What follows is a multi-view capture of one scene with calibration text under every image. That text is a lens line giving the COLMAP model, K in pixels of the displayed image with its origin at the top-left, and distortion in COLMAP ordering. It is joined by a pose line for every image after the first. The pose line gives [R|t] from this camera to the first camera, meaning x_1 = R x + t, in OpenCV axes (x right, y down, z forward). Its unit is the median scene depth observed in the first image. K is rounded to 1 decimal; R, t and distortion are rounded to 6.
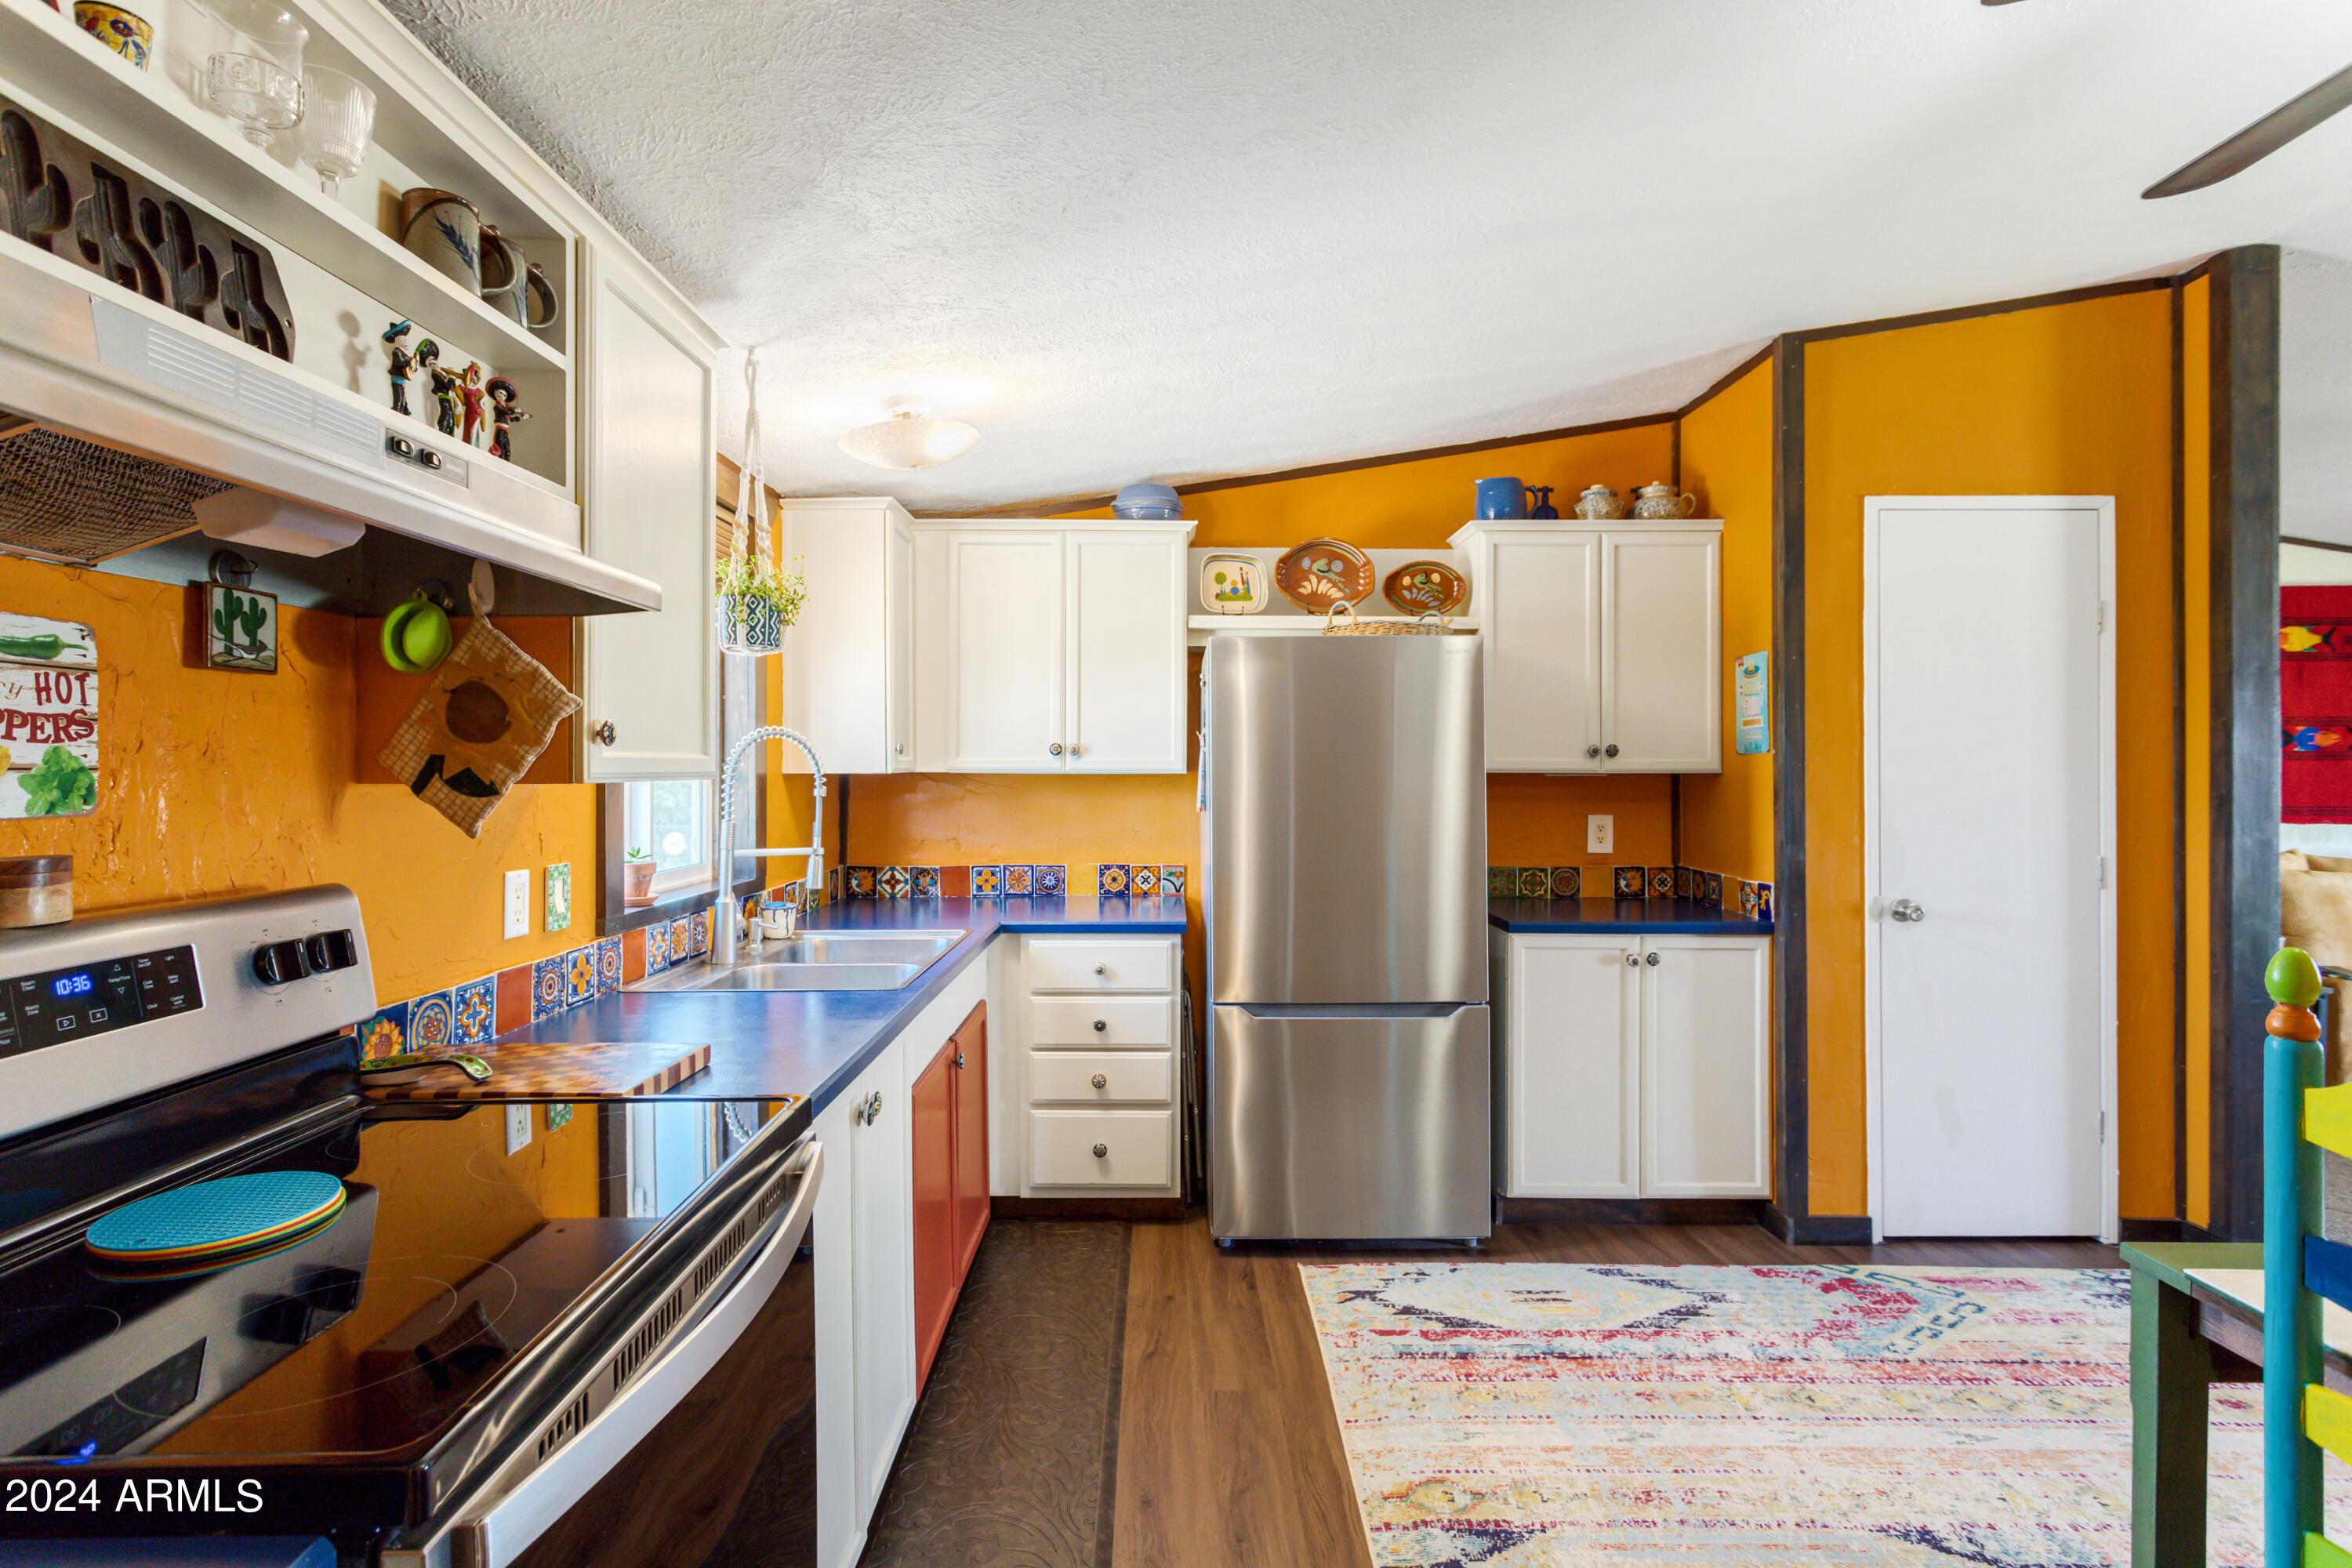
lens RADIAL K [[1129.8, 0, 1170.4], [0, 1129.8, 765.8], [0, 0, 1]] dist [0.002518, 0.000282]
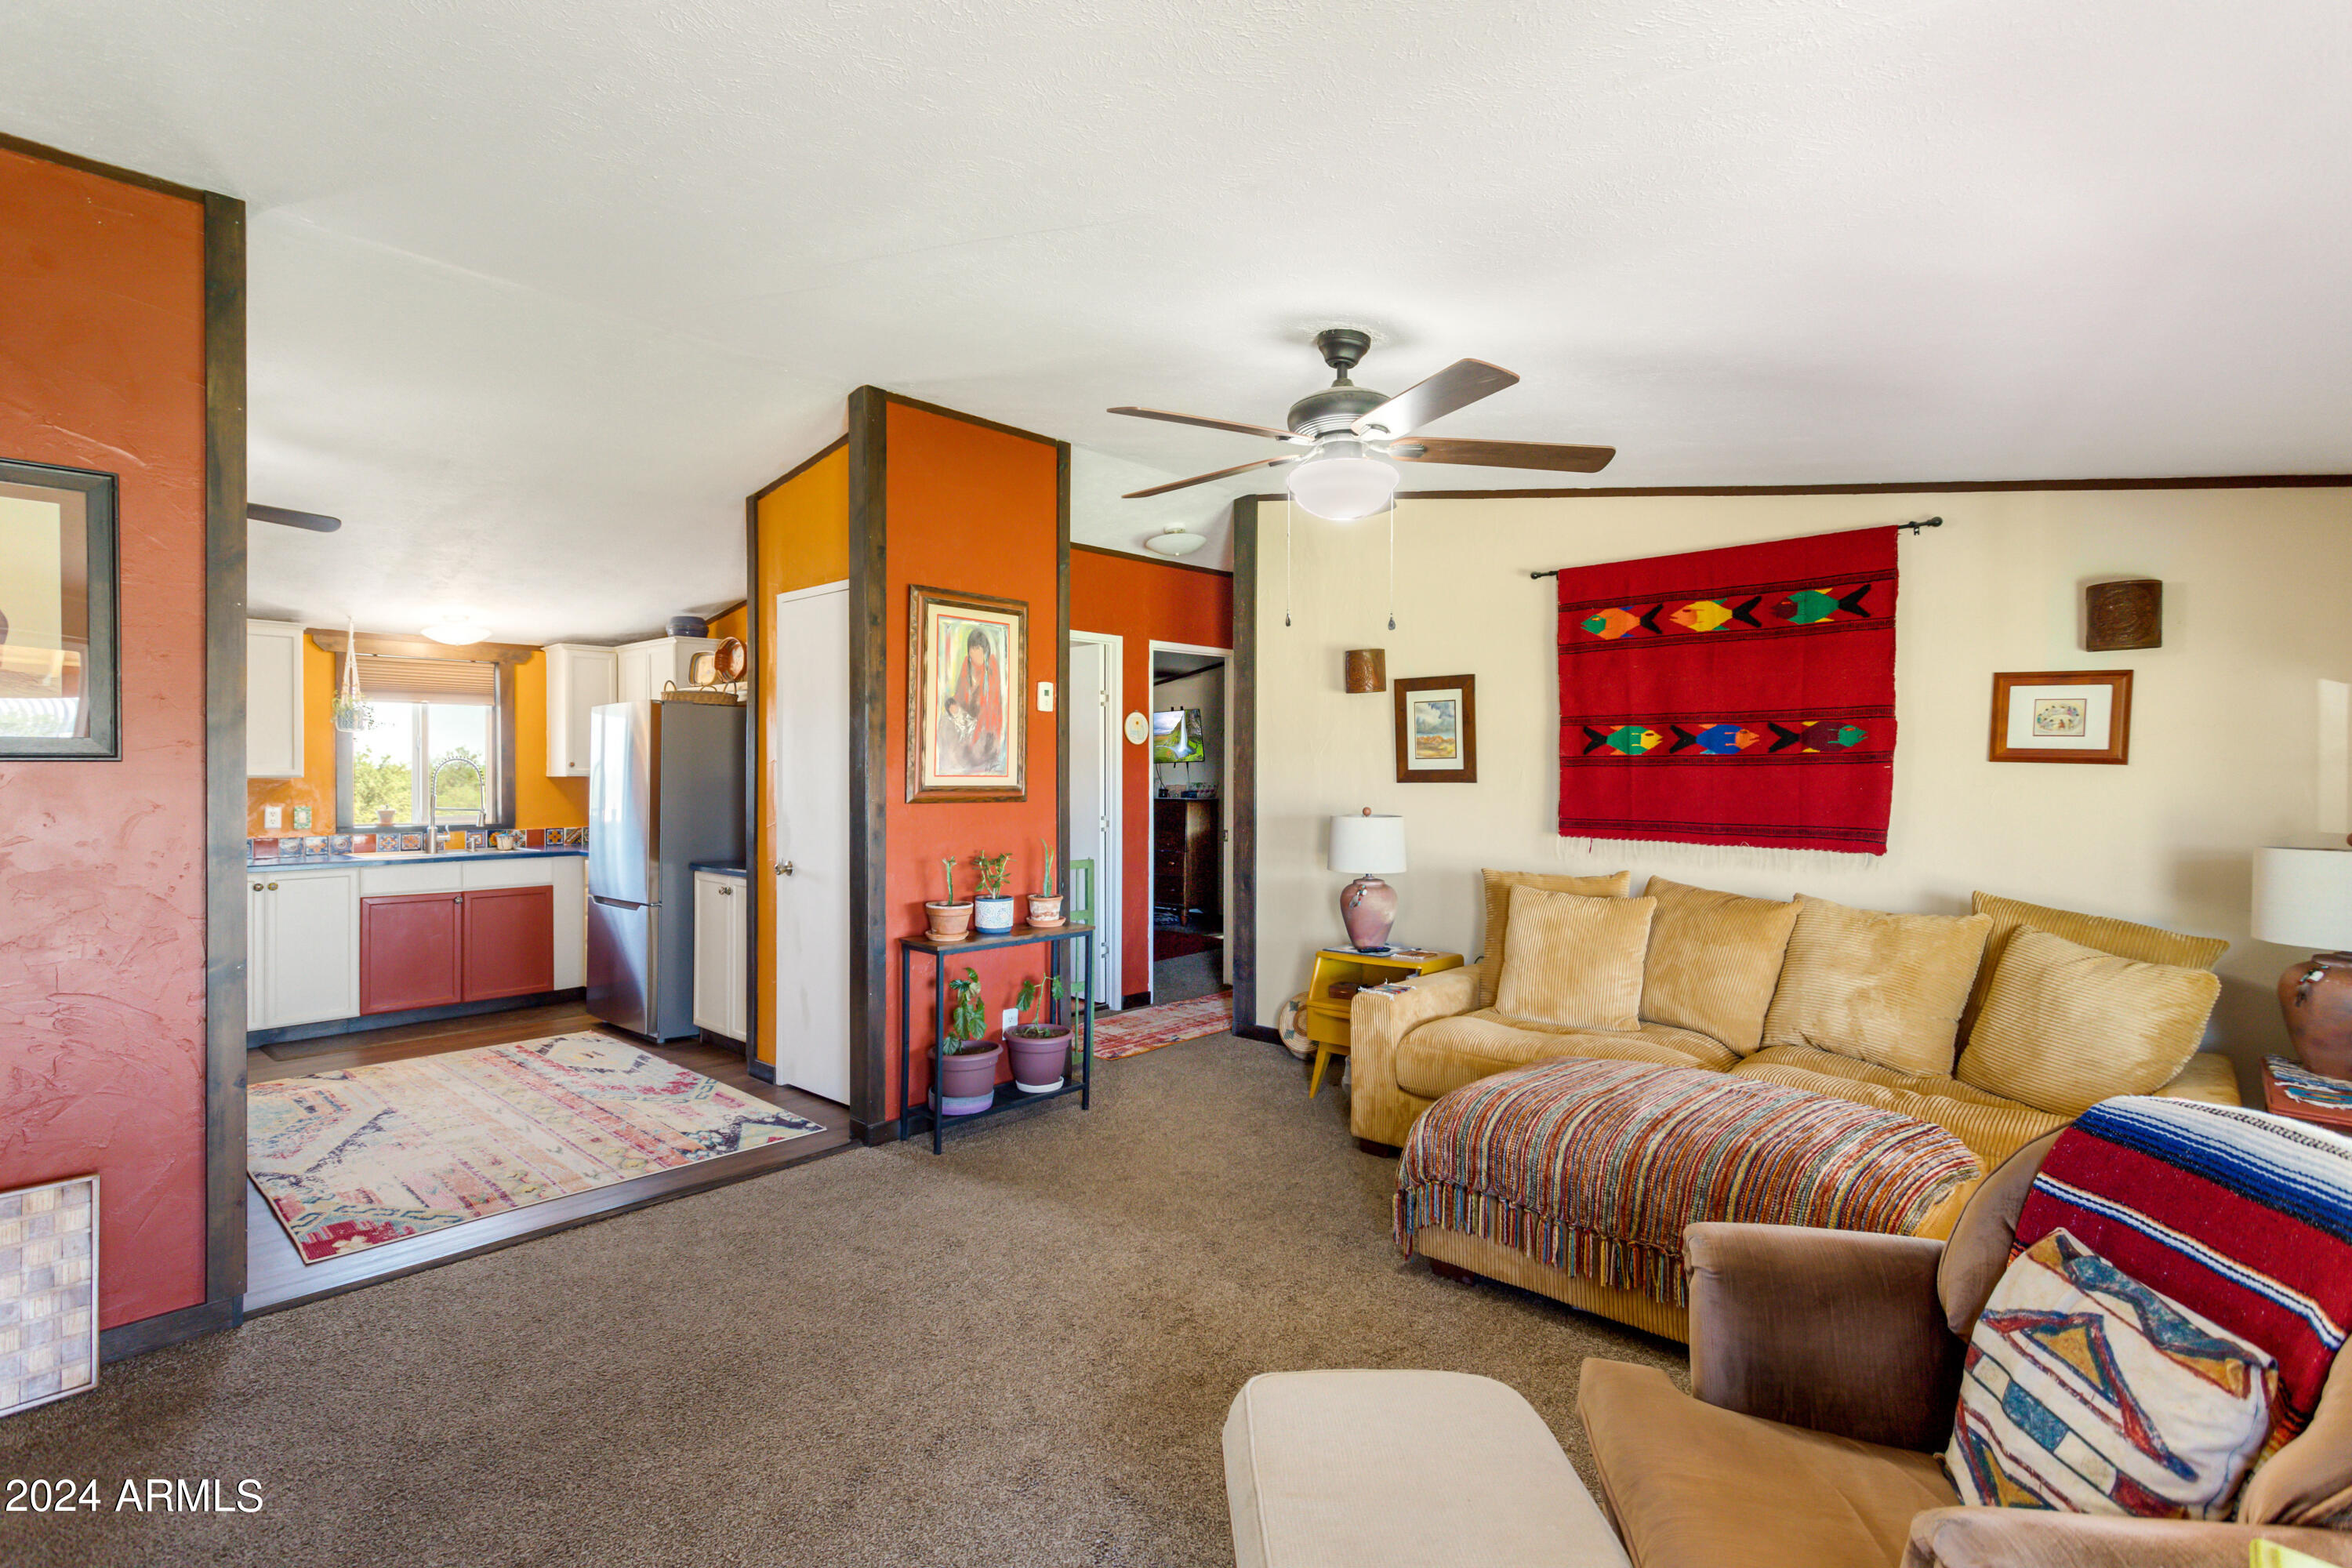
lens RADIAL K [[1123.4, 0, 1176.0], [0, 1123.4, 784.0], [0, 0, 1]] dist [0.000742, 0.000731]
pose [[0.738313, 0.006930, -0.674422, 3.095817], [-0.000005, 0.999947, 0.010270, -0.000094], [0.674458, -0.007579, 0.738275, 0.366491]]
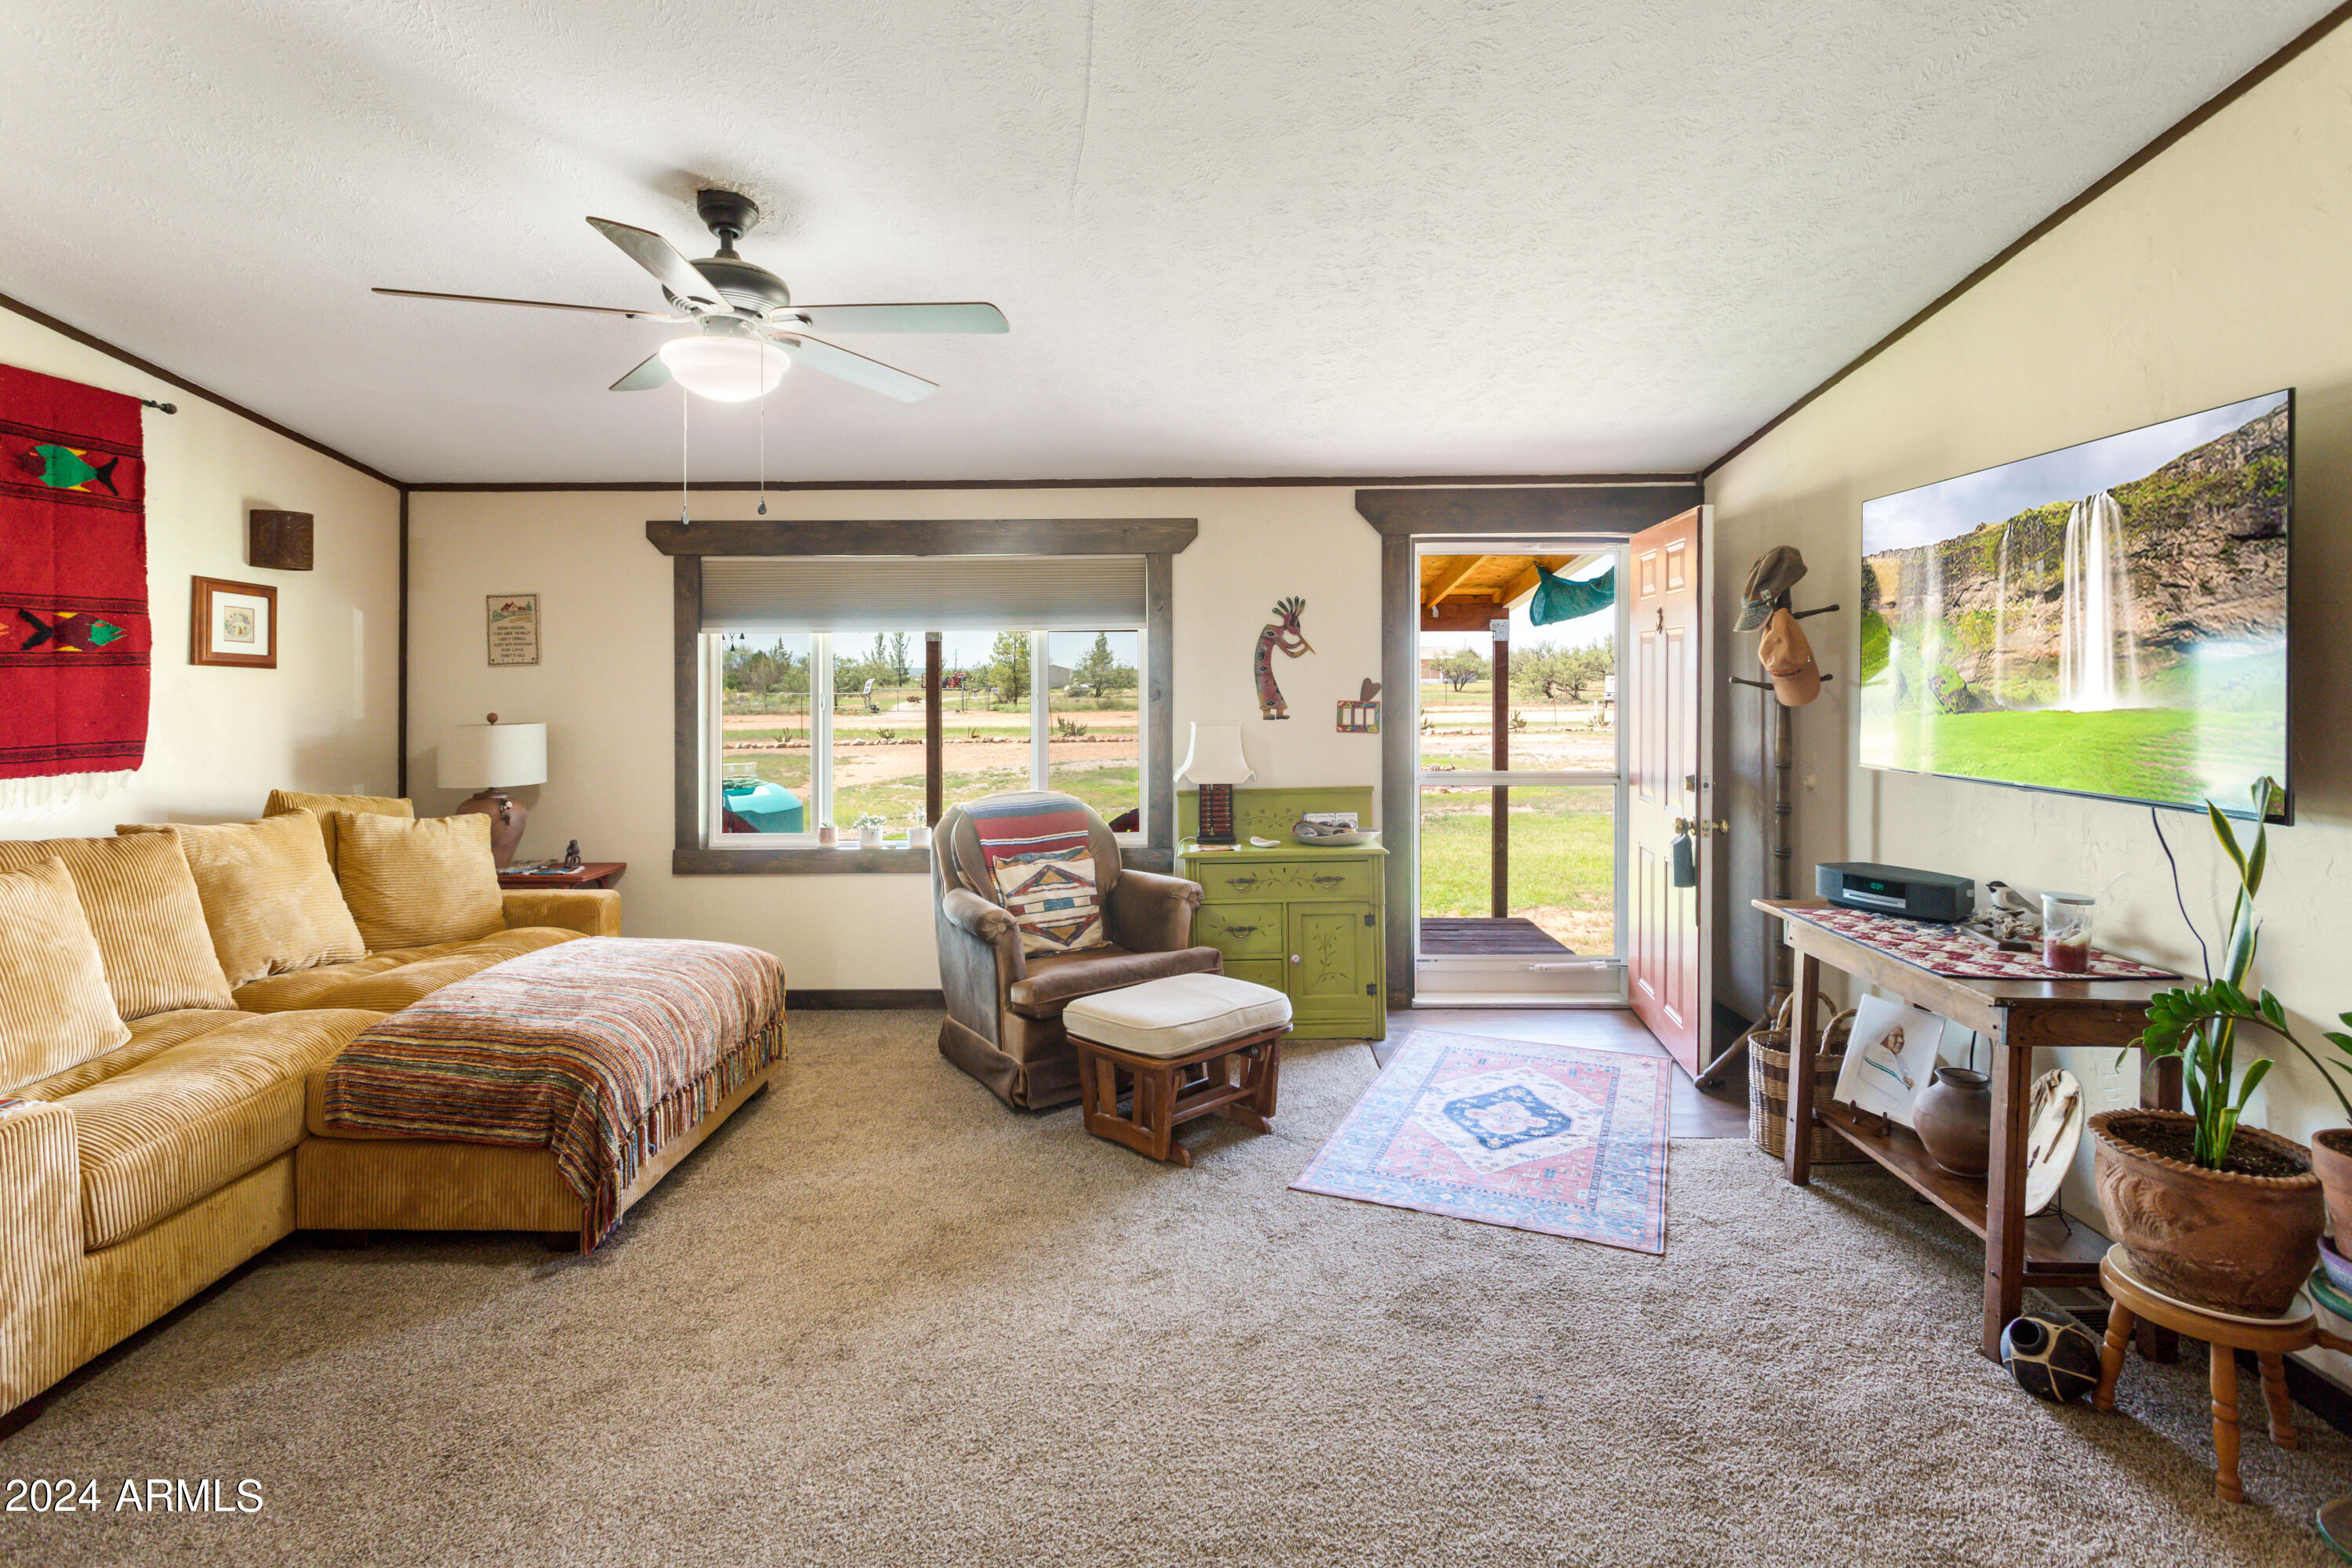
lens RADIAL K [[1155.7, 0, 1178.4], [0, 1155.7, 666.7], [0, 0, 1]] dist [-0.002891, 0.000435]
pose [[0.015355, 0.004186, 0.999873, 1.114213], [-0.000011, 0.999991, -0.004186, -0.006952], [-0.999882, 0.000053, 0.015355, 0.967570]]
